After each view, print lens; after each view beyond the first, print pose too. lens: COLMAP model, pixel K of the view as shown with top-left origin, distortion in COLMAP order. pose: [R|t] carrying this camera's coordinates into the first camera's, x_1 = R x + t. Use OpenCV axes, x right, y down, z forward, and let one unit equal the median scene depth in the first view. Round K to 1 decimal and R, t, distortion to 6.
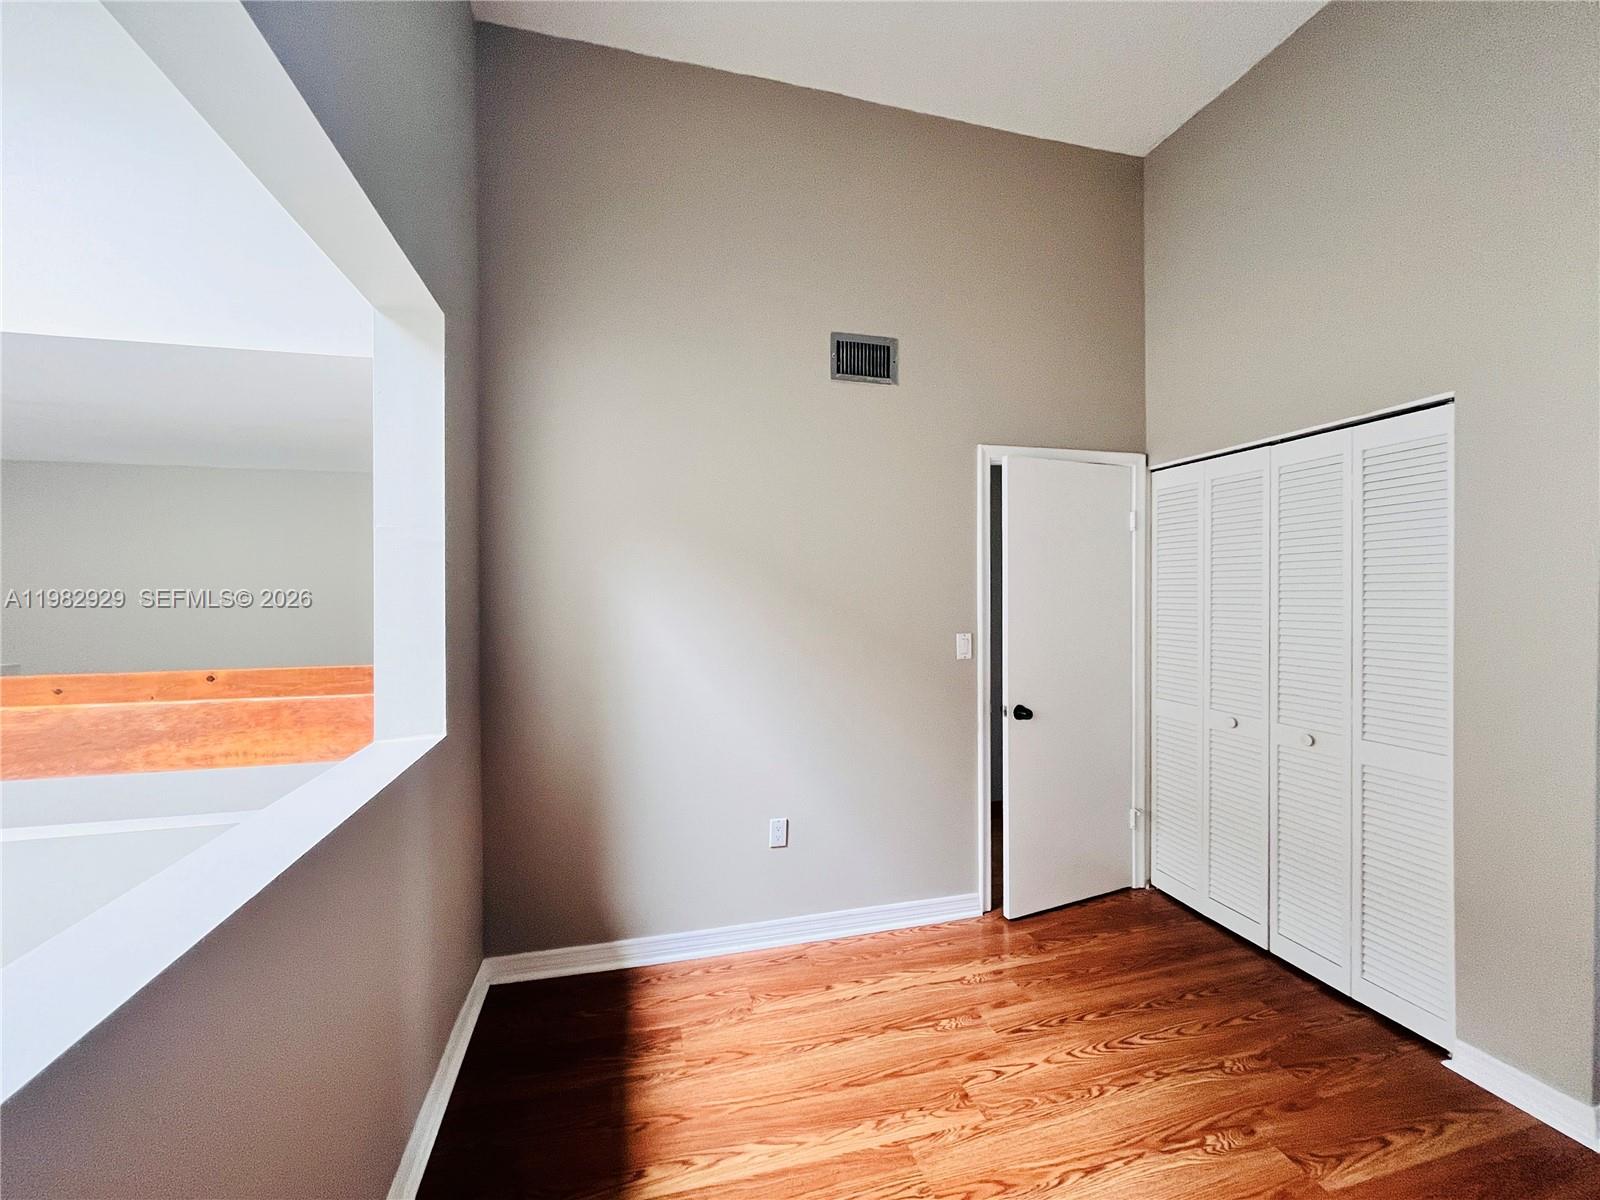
lens RADIAL K [[645.5, 0, 798.6], [0, 645.5, 596.2], [0, 0, 1]] dist [-0.002084, -0.000342]
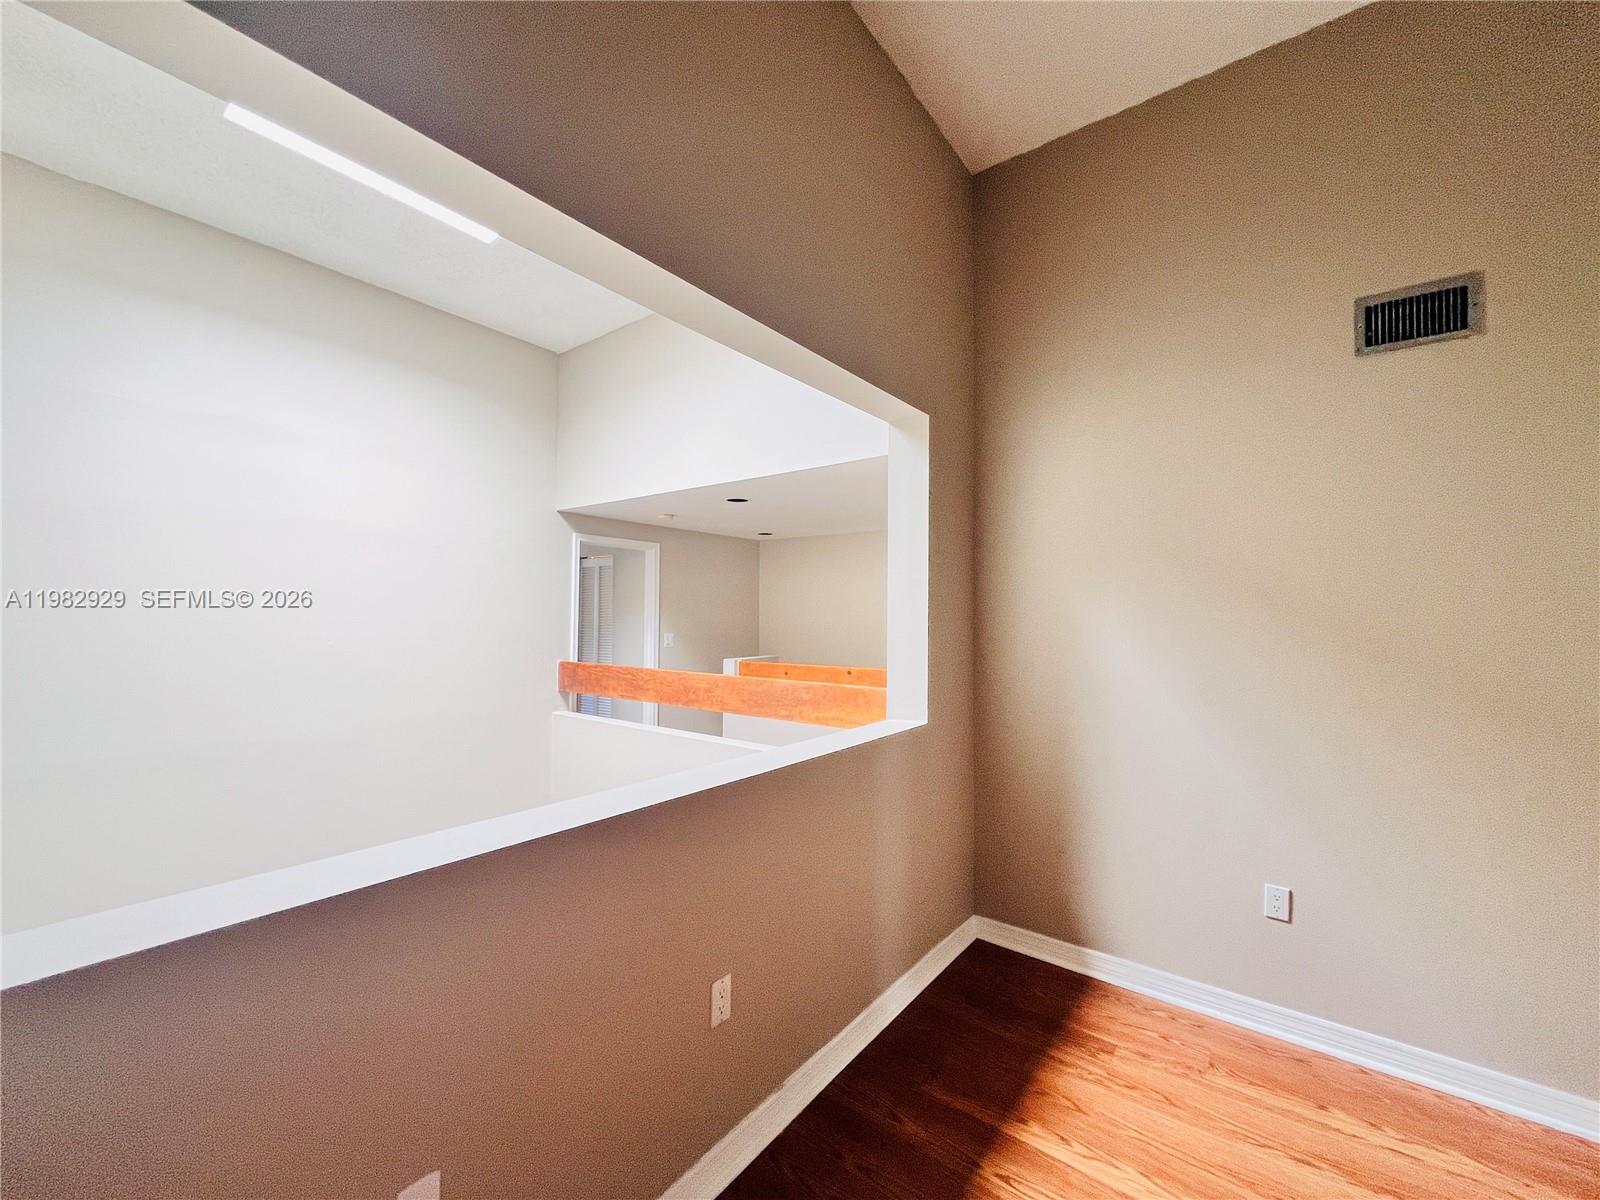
lens RADIAL K [[645.5, 0, 800.9], [0, 645.5, 600.7], [0, 0, 1]] dist [-0.002084, -0.000342]
pose [[0.613015, -0.010457, -0.790002, 0.305462], [-0.014644, 0.999590, -0.024594, -0.002993], [0.789935, 0.026645, 0.612611, -0.035965]]
